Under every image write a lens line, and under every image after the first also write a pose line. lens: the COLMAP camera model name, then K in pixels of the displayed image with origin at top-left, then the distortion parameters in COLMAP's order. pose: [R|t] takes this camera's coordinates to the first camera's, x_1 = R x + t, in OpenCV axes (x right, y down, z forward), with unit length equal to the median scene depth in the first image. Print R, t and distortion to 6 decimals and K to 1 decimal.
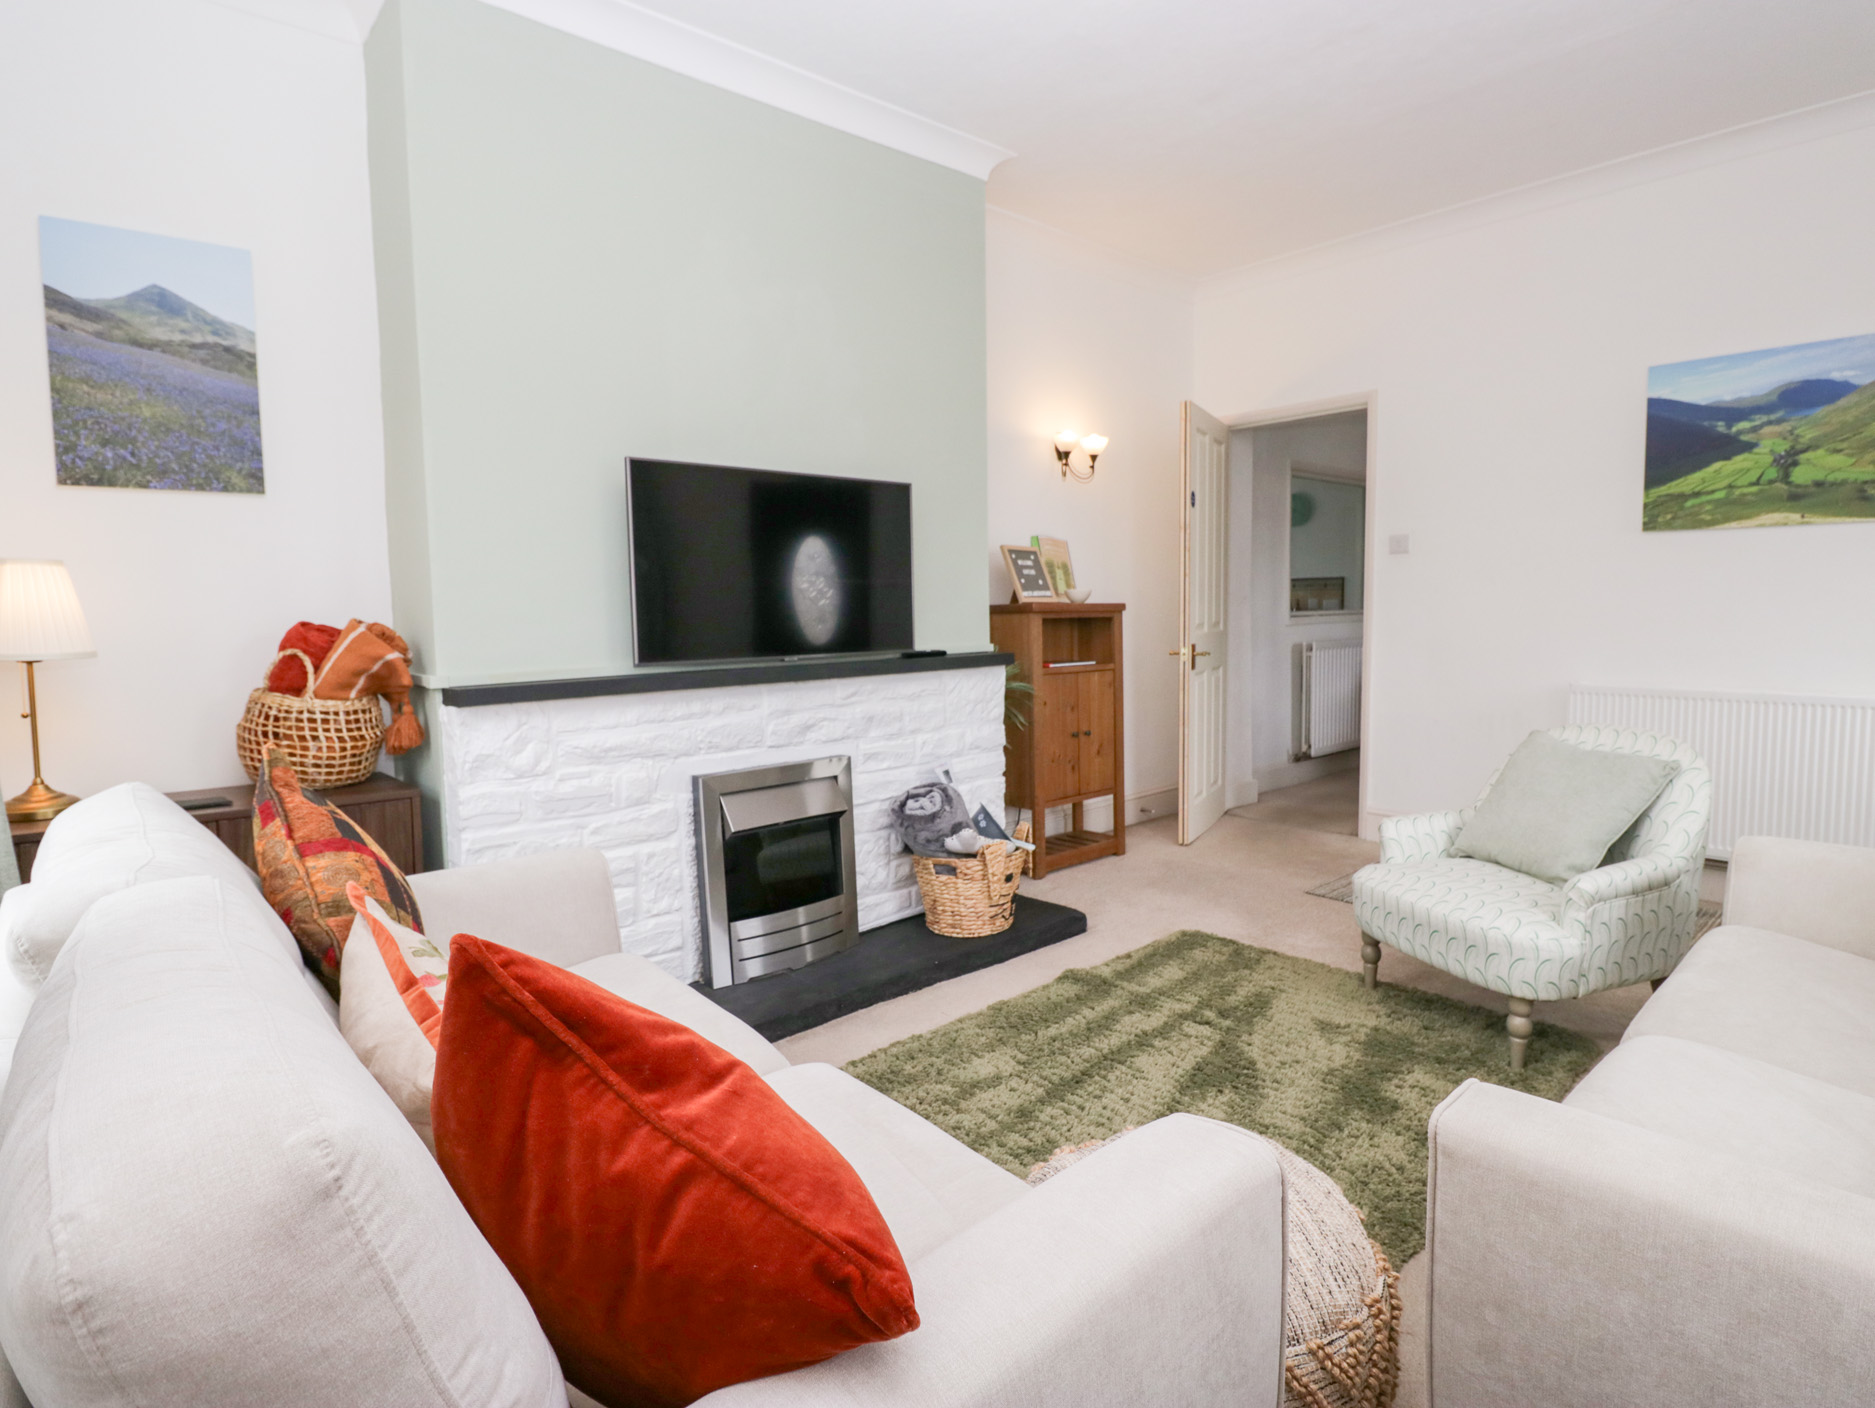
lens RADIAL K [[987.5, 0, 956.0], [0, 987.5, 678.7], [0, 0, 1]] dist [0.000022, -0.012931]
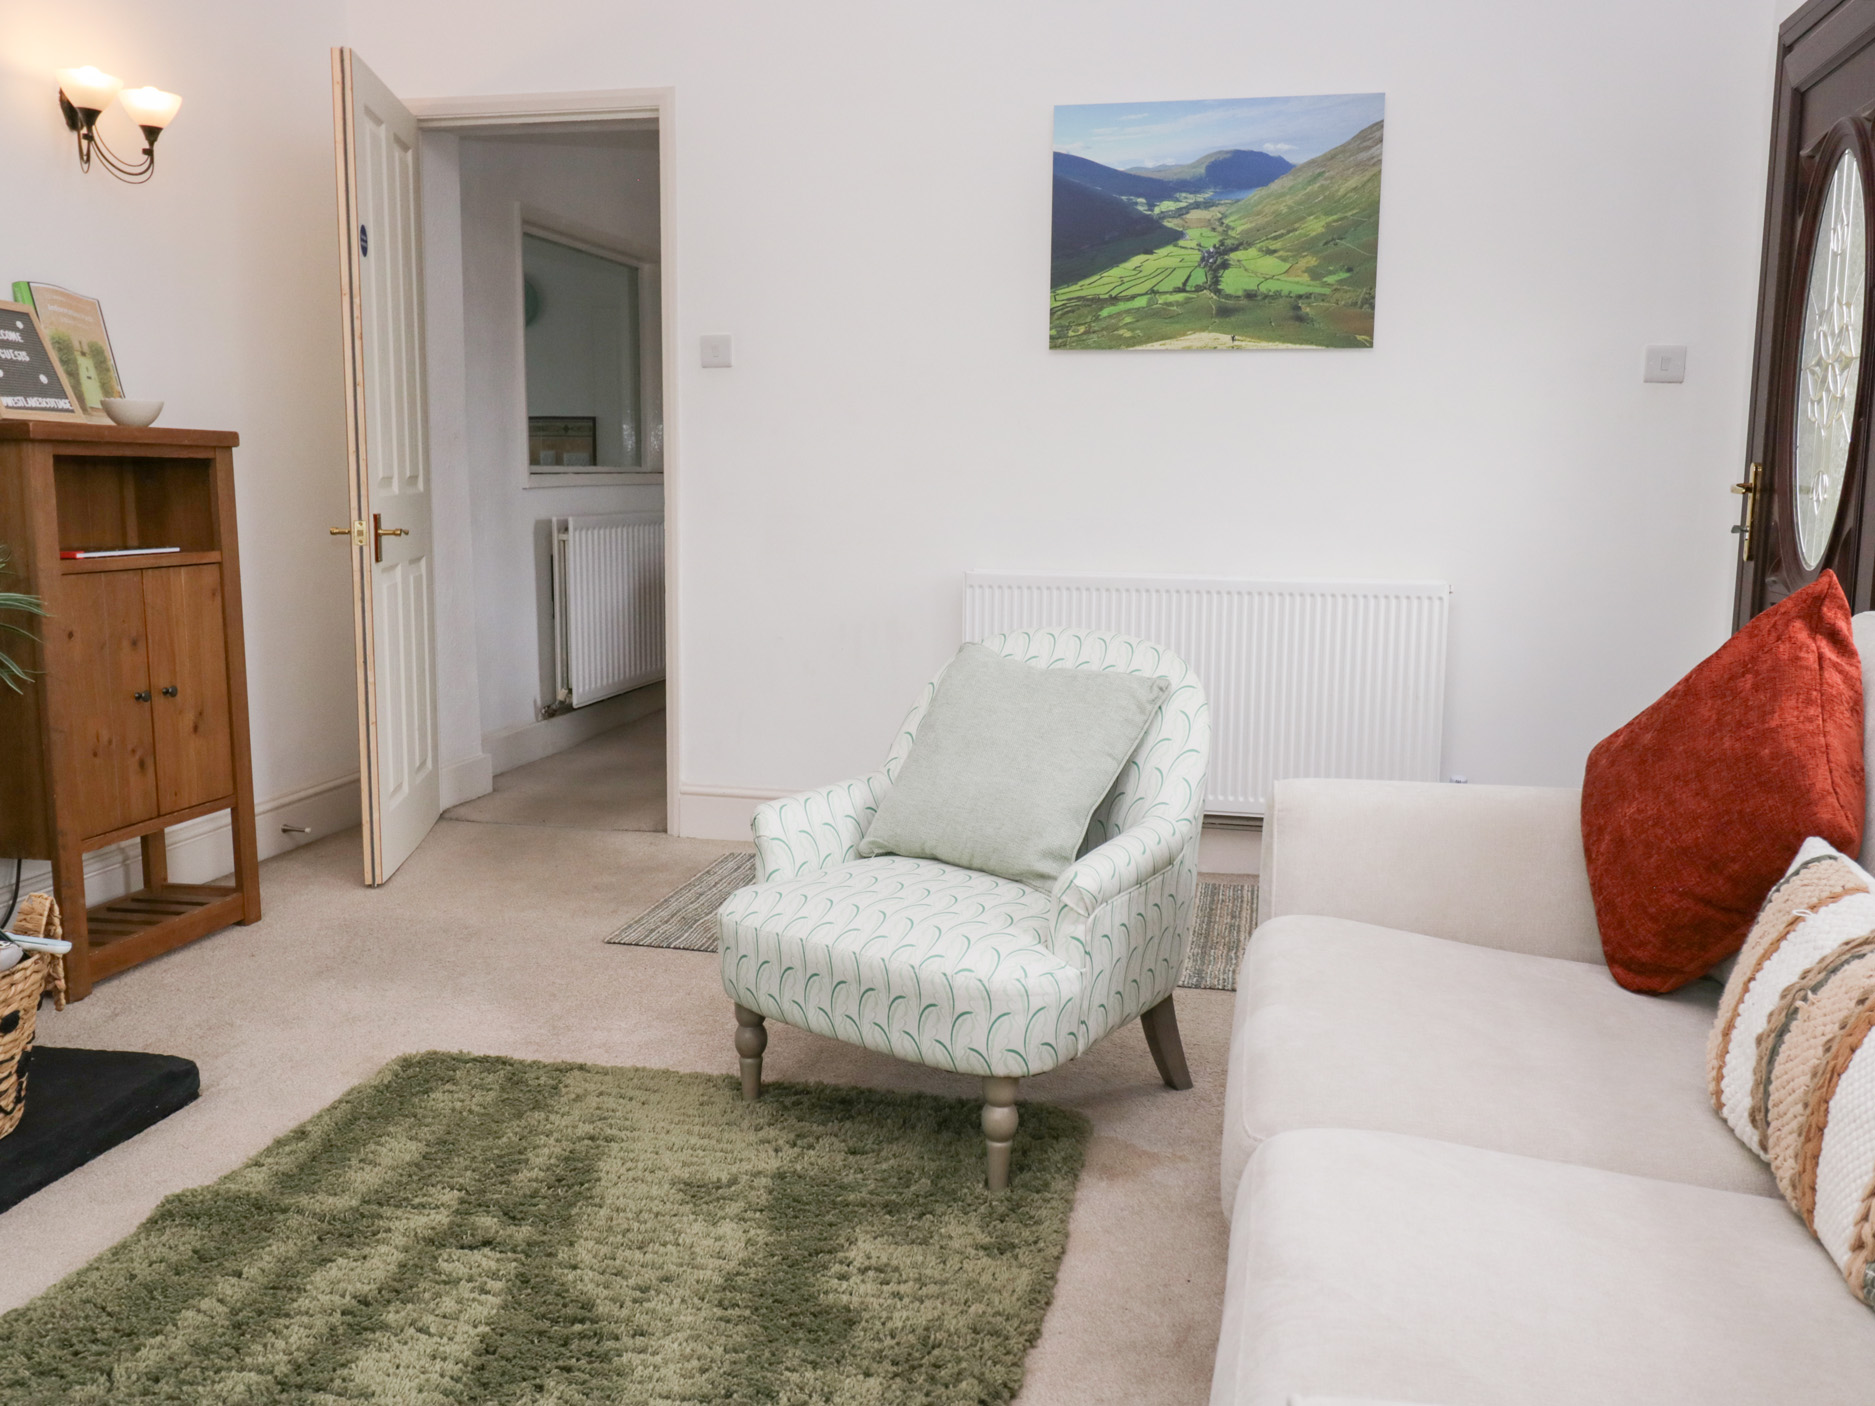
lens RADIAL K [[1544.8, 0, 951.4], [0, 1544.8, 665.3], [0, 0, 1]] dist [0.011938, -0.010017]
pose [[0.812430, -0.052855, 0.580658, 0.000936], [0.024412, 0.998093, 0.056696, 0.009141], [-0.582547, -0.031887, 0.812171, 0.171148]]
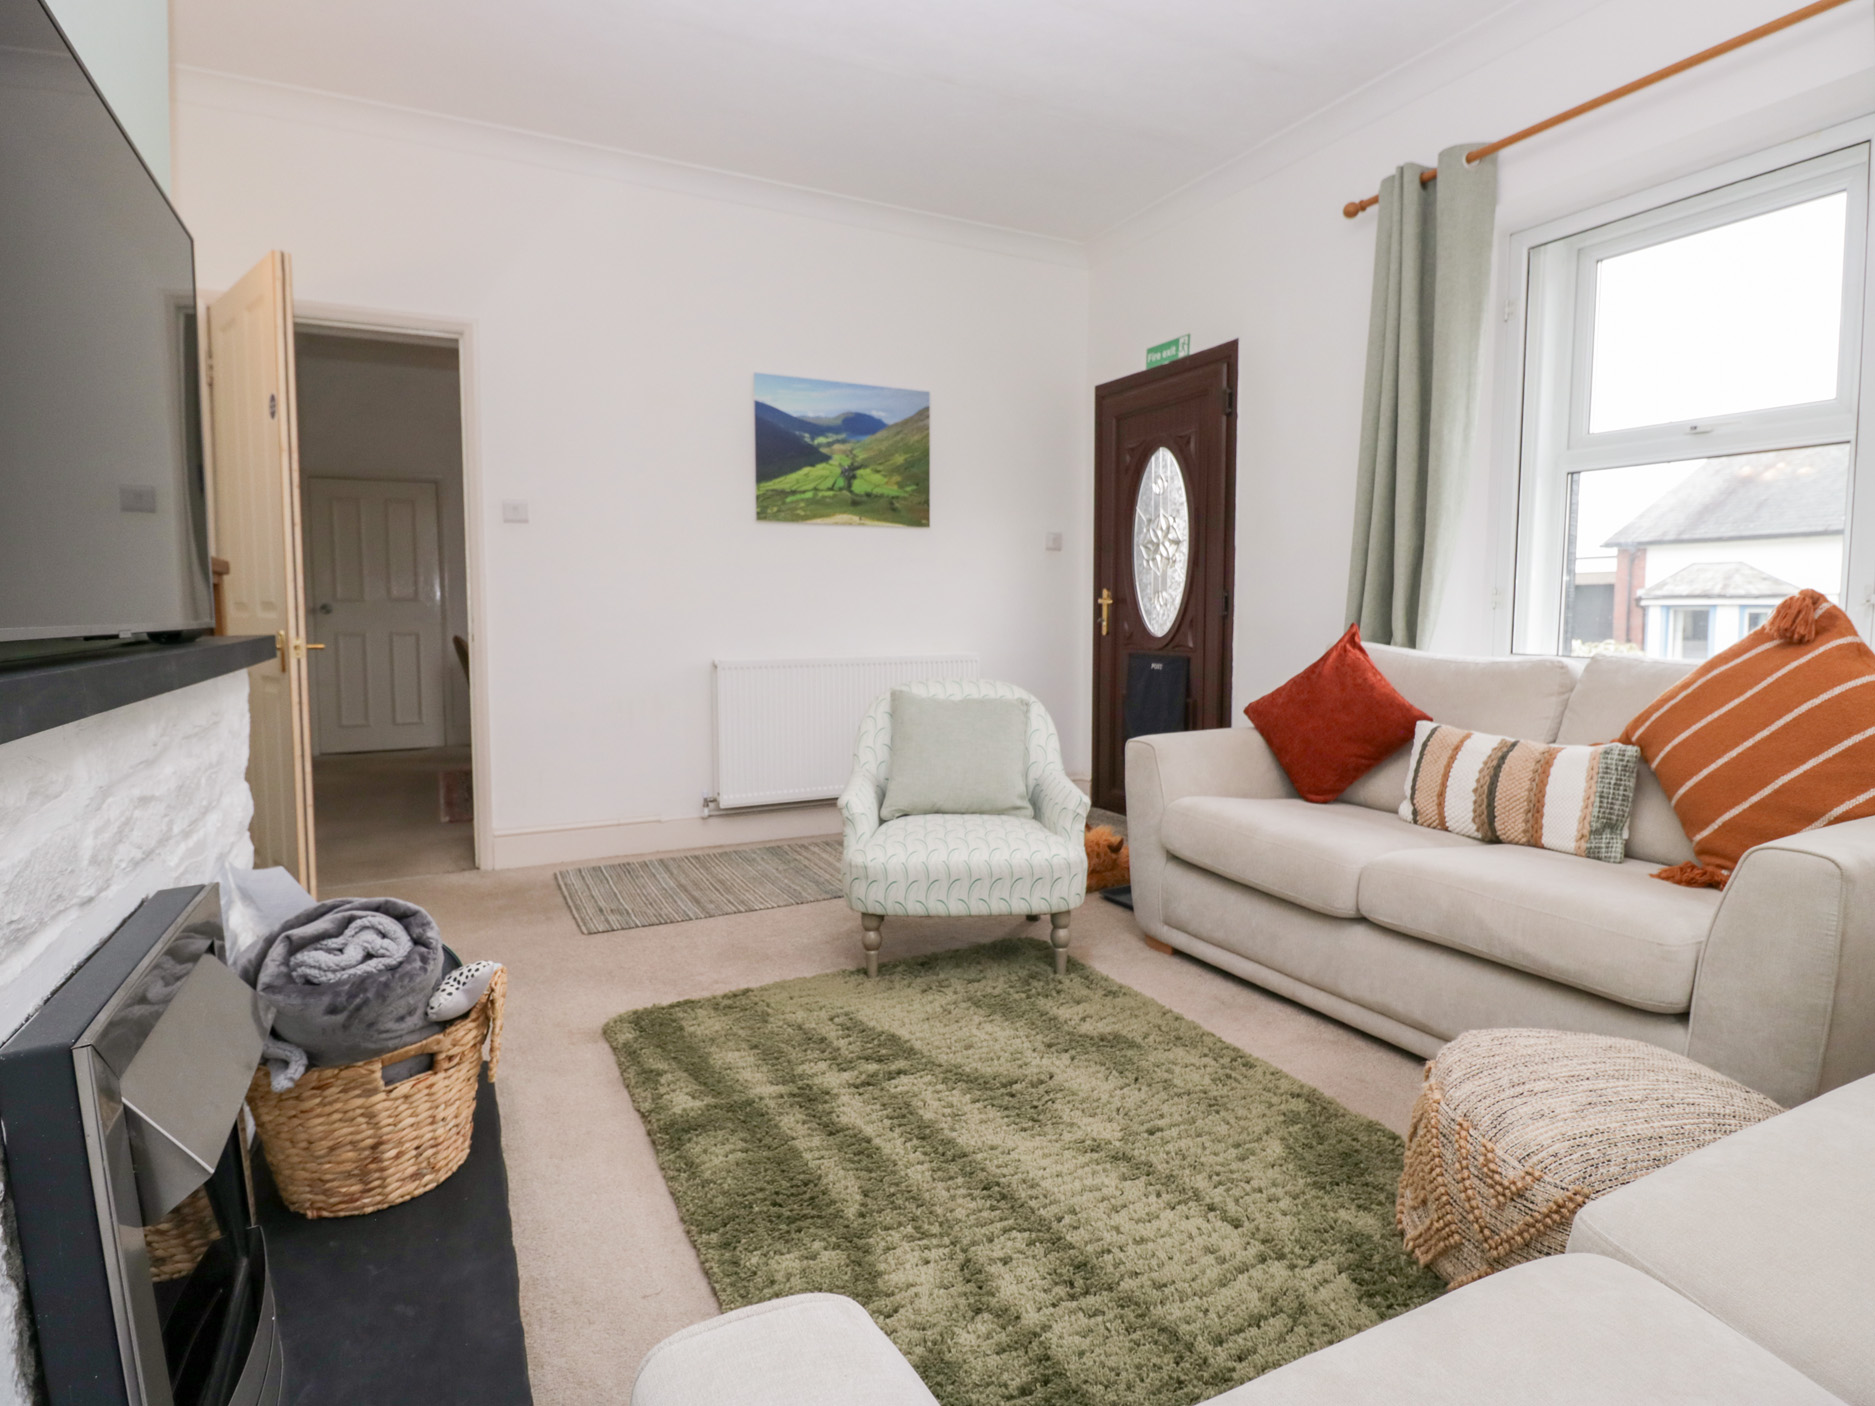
lens RADIAL K [[987.5, 0, 956.0], [0, 987.5, 677.7], [0, 0, 1]] dist [0.000022, -0.012931]
pose [[0.252651, -0.053939, 0.966053, -0.374691], [0.076244, 0.996450, 0.035696, 0.005816], [-0.964549, 0.064637, 0.255866, 0.567824]]
